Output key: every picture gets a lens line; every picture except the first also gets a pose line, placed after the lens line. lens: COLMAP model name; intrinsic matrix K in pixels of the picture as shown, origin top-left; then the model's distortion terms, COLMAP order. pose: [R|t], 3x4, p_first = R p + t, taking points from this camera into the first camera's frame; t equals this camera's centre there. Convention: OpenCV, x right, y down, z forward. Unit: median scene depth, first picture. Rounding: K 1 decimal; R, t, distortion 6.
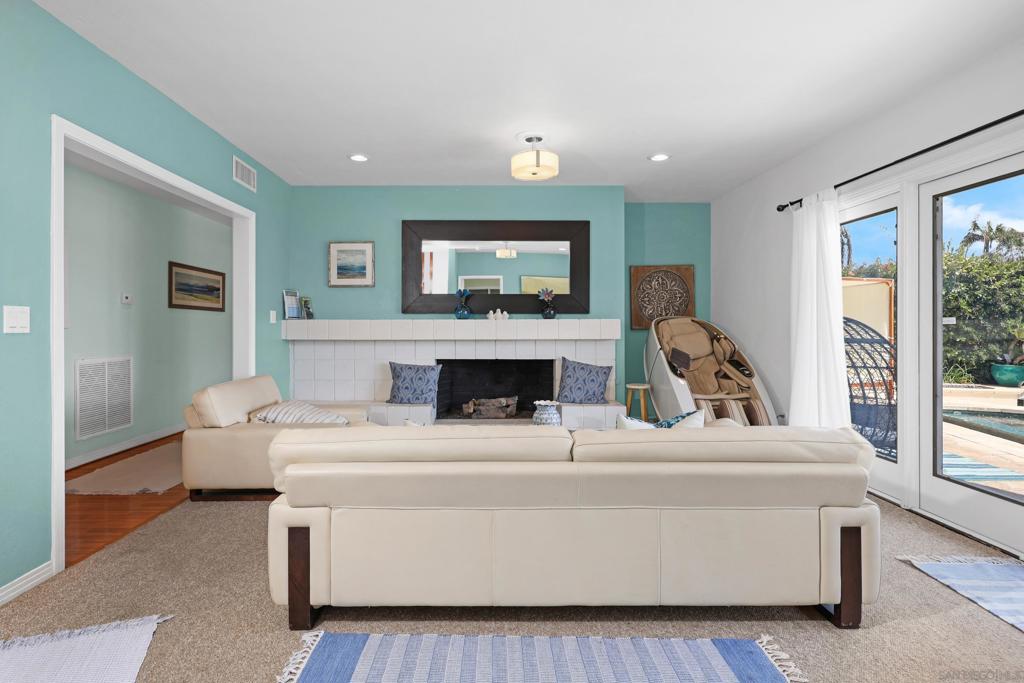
lens RADIAL K [[509.1, 0, 488.4], [0, 509.1, 322.4], [0, 0, 1]] dist [0.004585, -0.000783]
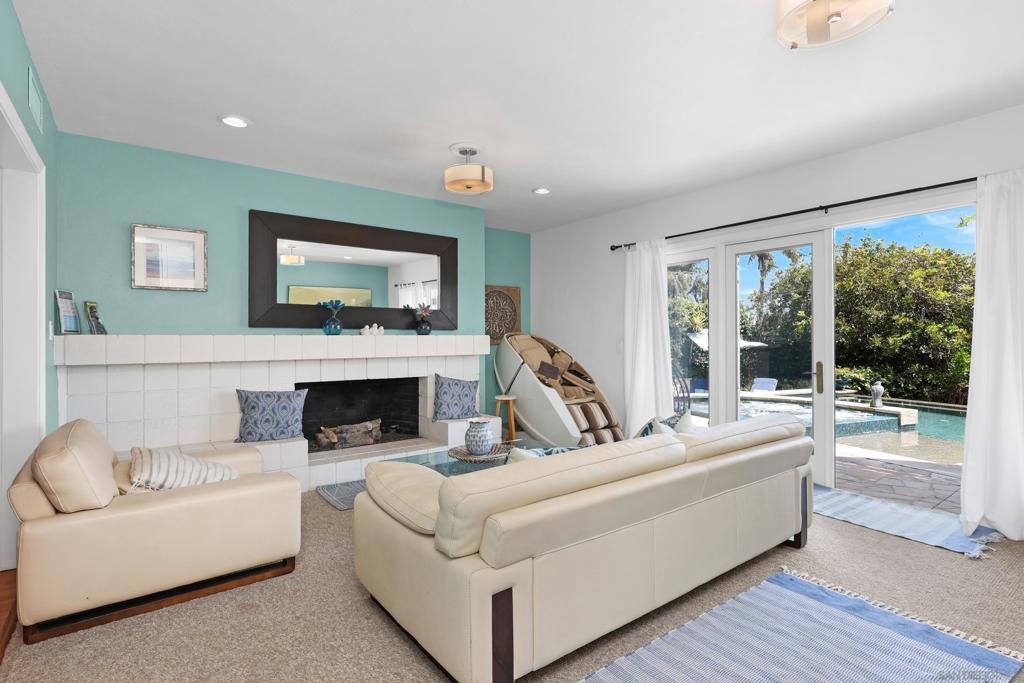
lens RADIAL K [[504.1, 0, 517.9], [0, 504.1, 336.4], [0, 0, 1]] dist [-0.000401, -0.000613]
pose [[0.797114, 0.001486, 0.603827, -0.316229], [0.000081, 0.999997, -0.002568, -0.001605], [-0.603829, 0.002096, 0.797111, 0.128305]]
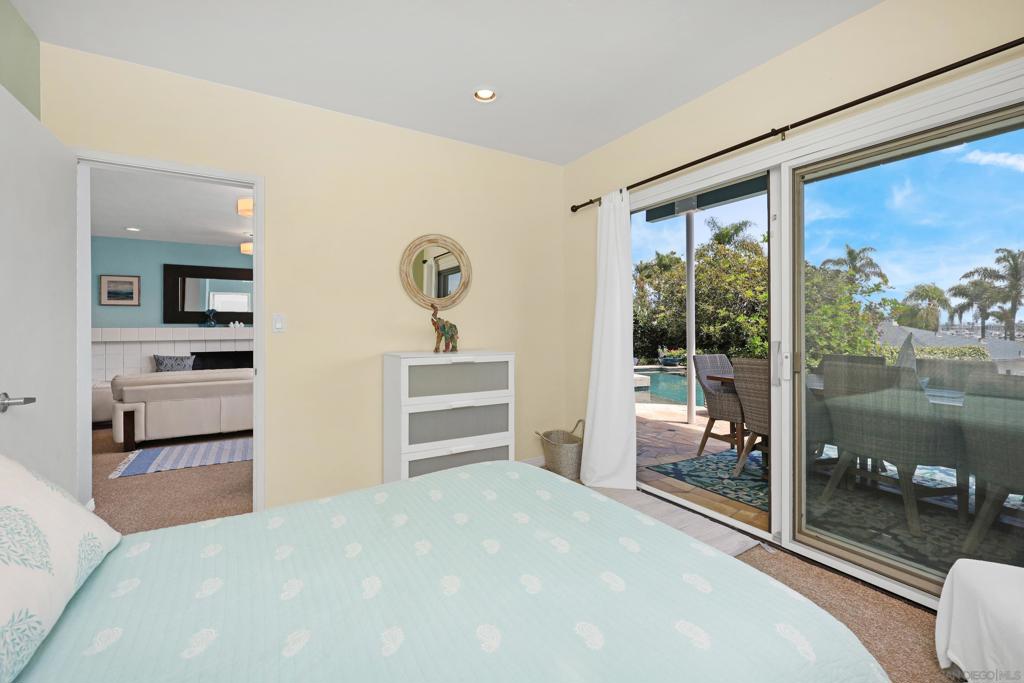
lens RADIAL K [[432.8, 0, 509.6], [0, 432.8, 323.4], [0, 0, 1]] dist [0.003507, -0.000470]
pose [[0.856930, 0.000578, 0.515432, 0.054249], [0.004757, 0.999948, -0.009030, -0.001590], [-0.515410, 0.010190, 0.856883, -0.692470]]
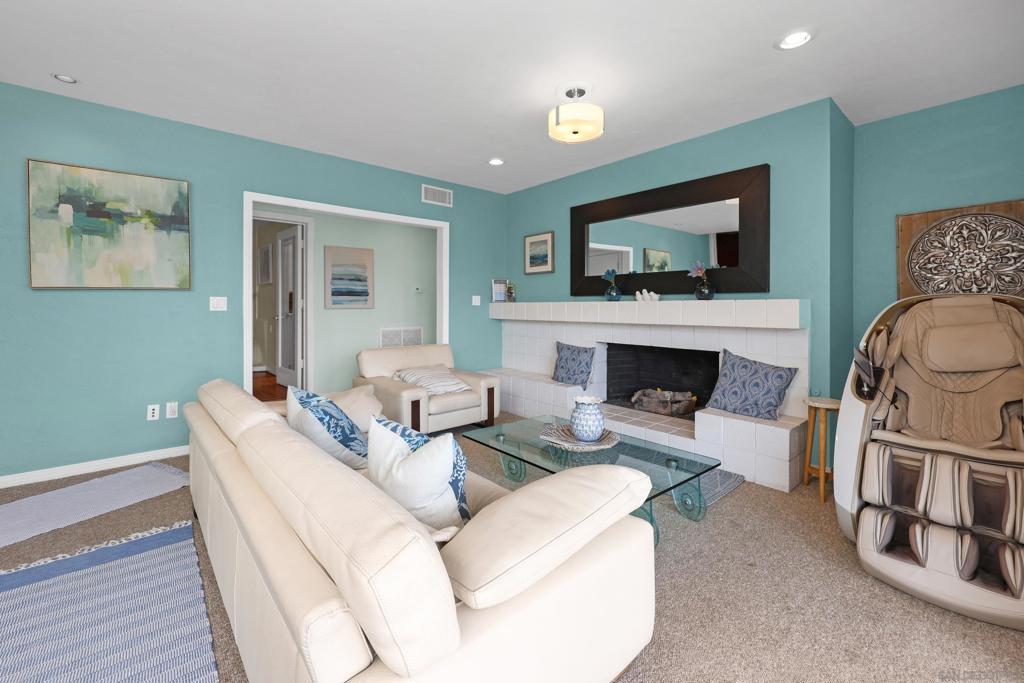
lens RADIAL K [[432.8, 0, 506.8], [0, 432.8, 305.0], [0, 0, 1]] dist [0.003507, -0.000470]
pose [[0.653087, -0.001044, -0.757282, 0.428862], [0.001799, 0.999998, 0.000173, 0.000336], [0.757281, -0.001476, 0.653088, 0.322871]]
